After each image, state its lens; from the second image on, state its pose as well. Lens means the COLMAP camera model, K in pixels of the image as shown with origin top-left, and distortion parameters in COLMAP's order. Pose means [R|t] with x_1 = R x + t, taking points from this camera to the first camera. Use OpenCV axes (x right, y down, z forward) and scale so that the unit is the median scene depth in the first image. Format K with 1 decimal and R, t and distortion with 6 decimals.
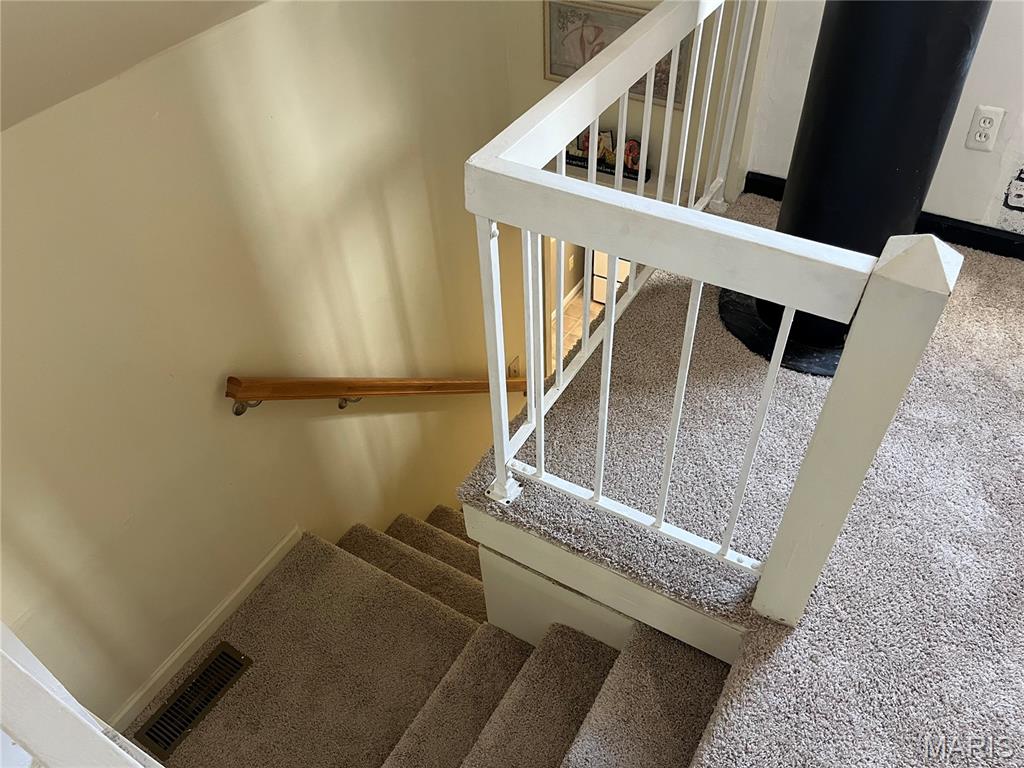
lens RADIAL K [[775.2, 0, 512.0], [0, 775.2, 384.0], [0, 0, 1]] dist [-0.000701, 0.003612]
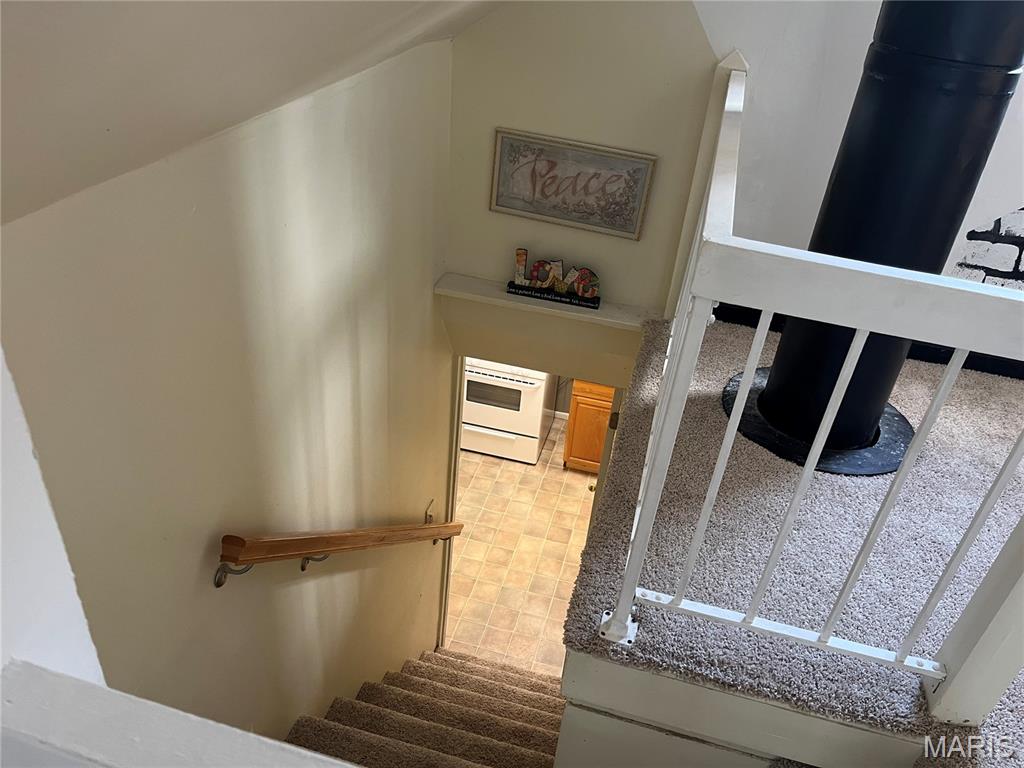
lens RADIAL K [[772.2, 0, 515.1], [0, 772.2, 388.3], [0, 0, 1]] dist [0.061946, -0.098684]
pose [[0.950409, -0.040857, 0.308308, -0.336675], [0.099329, 0.979290, -0.176420, 0.013064], [-0.294715, 0.198295, 0.934785, 0.145060]]
